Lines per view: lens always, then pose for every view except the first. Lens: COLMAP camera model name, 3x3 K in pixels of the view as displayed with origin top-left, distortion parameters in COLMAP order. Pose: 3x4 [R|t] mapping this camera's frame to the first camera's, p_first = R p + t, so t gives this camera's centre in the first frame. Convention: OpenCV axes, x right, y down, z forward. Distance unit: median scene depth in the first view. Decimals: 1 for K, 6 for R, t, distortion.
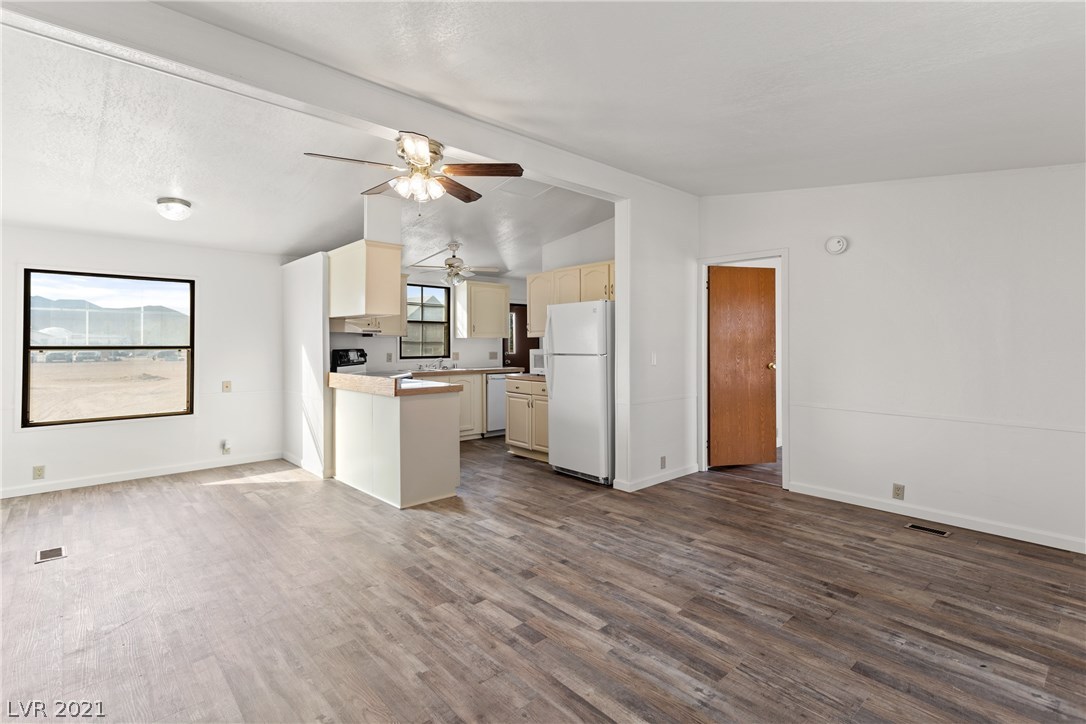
lens RADIAL K [[515.8, 0, 542.2], [0, 515.8, 360.0], [0, 0, 1]] dist [0.031386, 0.000747]
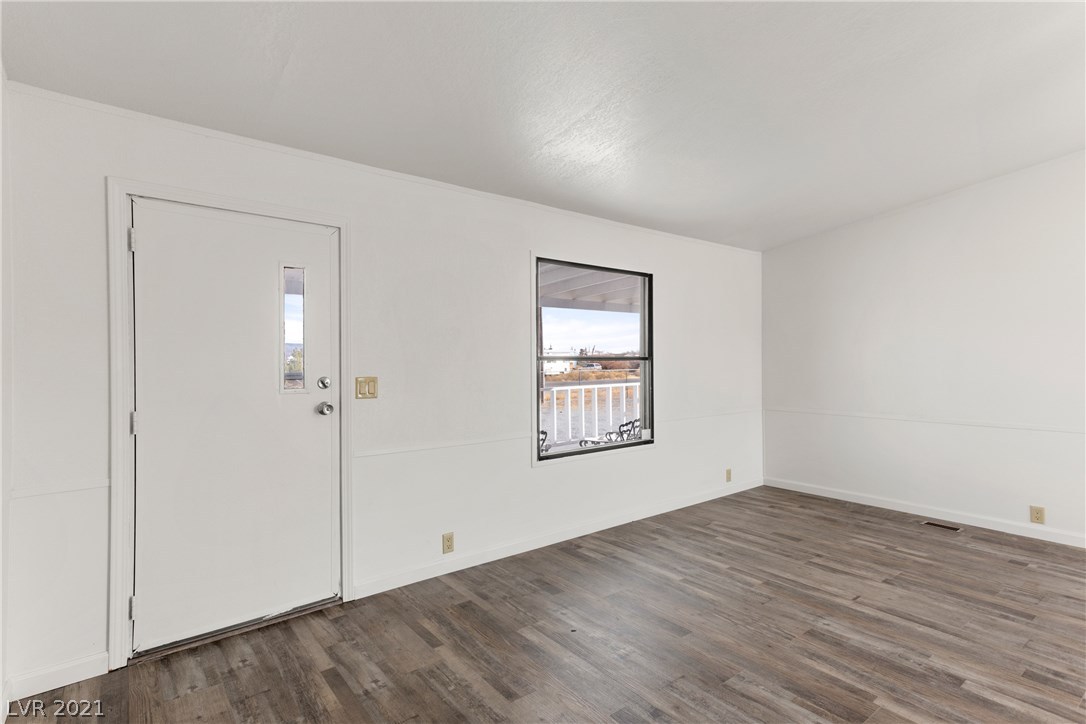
lens RADIAL K [[530.5, 0, 543.0], [0, 530.5, 362.0], [0, 0, 1]] dist [0.032461, 0.001336]
pose [[-0.997168, 0.005454, 0.075010, 0.509157], [0.008608, 0.999090, 0.041783, -0.030786], [-0.074714, 0.042311, -0.996307, 1.344897]]
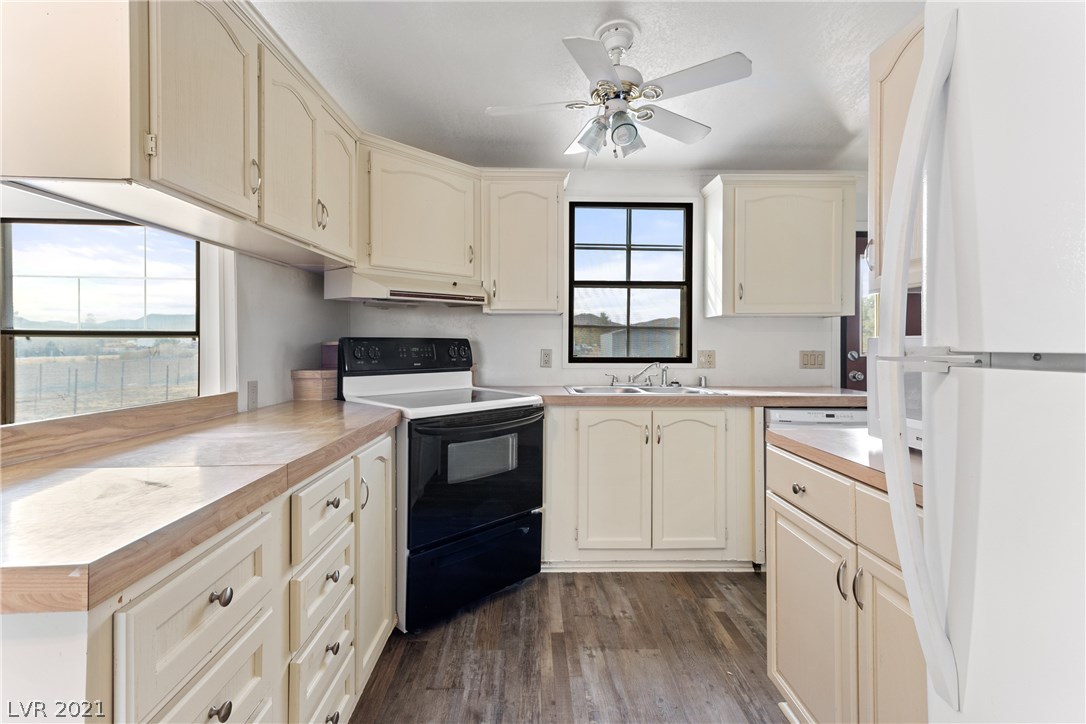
lens RADIAL K [[524.1, 0, 543.8], [0, 524.1, 342.9], [0, 0, 1]] dist [0.000539, 0.000365]
pose [[0.754599, 0.001973, -0.656183, 0.043218], [-0.025397, 0.999334, -0.026202, -0.012855], [0.655695, 0.036437, 0.754146, 1.263539]]
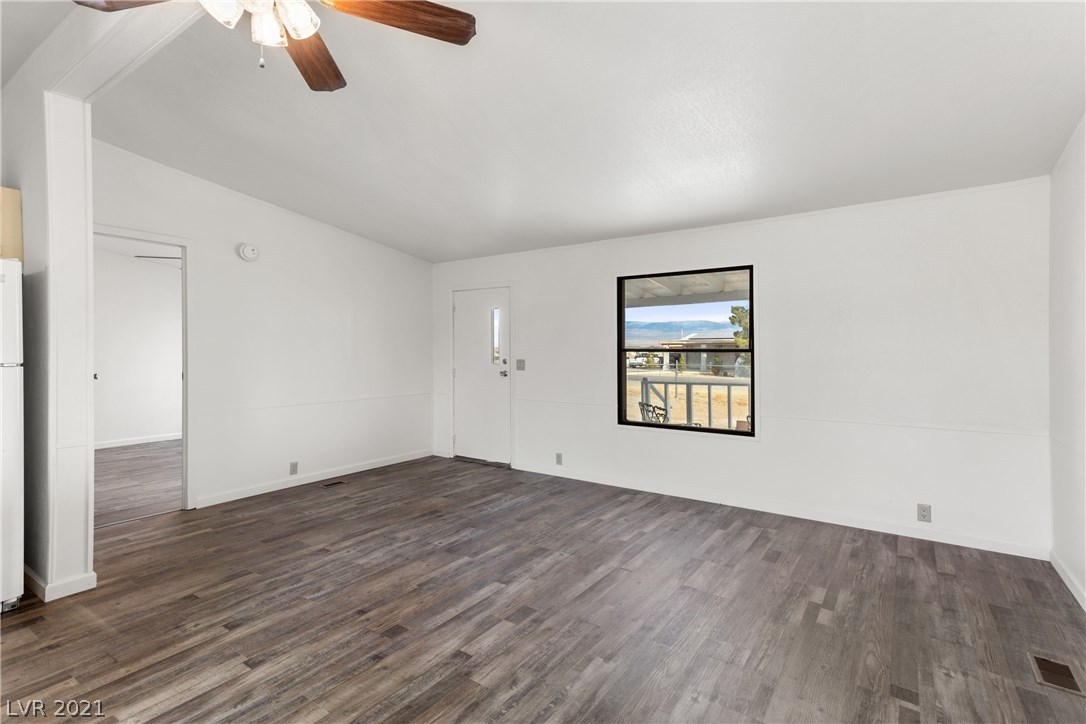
lens RADIAL K [[515.8, 0, 542.2], [0, 515.8, 360.0], [0, 0, 1]] dist [0.031386, 0.000747]
pose [[-0.216685, -0.016367, 0.976104, -0.729824], [0.038592, 0.998934, 0.025317, -0.009823], [-0.975479, 0.043156, -0.215822, 0.806188]]
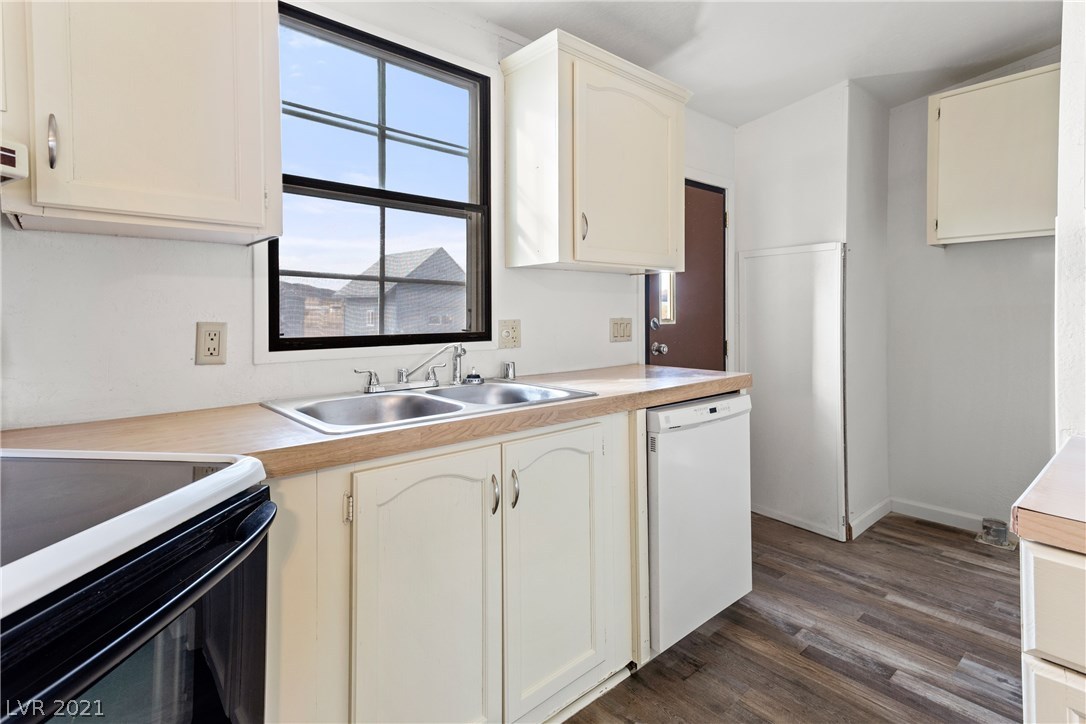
lens RADIAL K [[540.9, 0, 547.4], [0, 540.9, 310.3], [0, 0, 1]] dist [0.033501, 0.000257]
pose [[0.999974, -0.003334, -0.006386, -0.319594], [0.003093, 0.999297, -0.037370, -0.019583], [0.006506, 0.037349, 0.999281, 1.565645]]
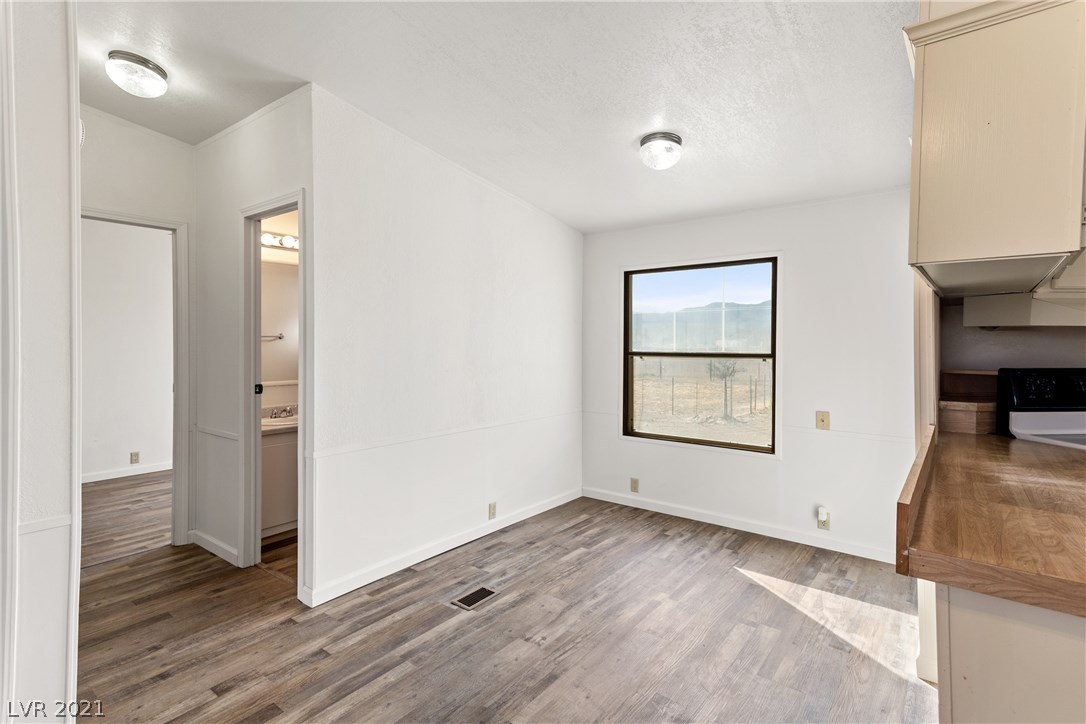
lens RADIAL K [[524.1, 0, 543.8], [0, 524.1, 342.9], [0, 0, 1]] dist [0.000539, 0.000365]
pose [[0.172156, -0.002414, -0.985067, -0.079741], [-0.037008, 0.999275, -0.008916, -0.037892], [0.984374, 0.037990, 0.171942, 0.923216]]
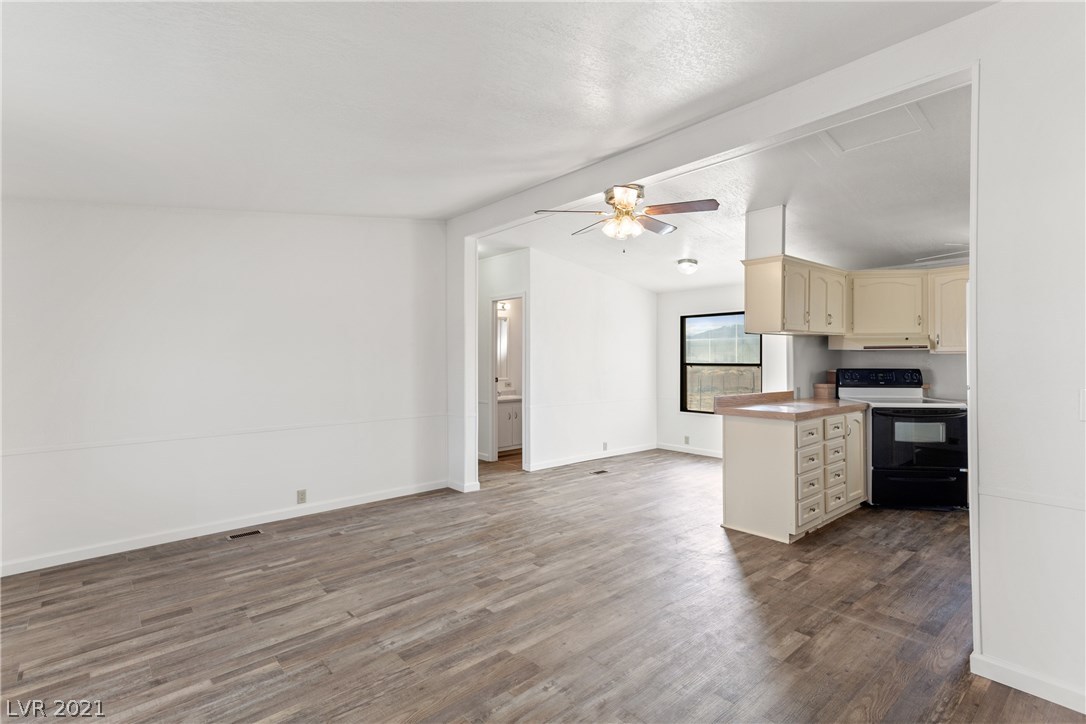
lens RADIAL K [[515.8, 0, 542.2], [0, 515.8, 360.0], [0, 0, 1]] dist [0.031386, 0.000747]
pose [[-0.017818, 0.000591, -0.999841, 0.891749], [-0.033703, 0.999431, 0.001191, -0.030764], [0.999273, 0.033719, -0.017788, 0.790785]]
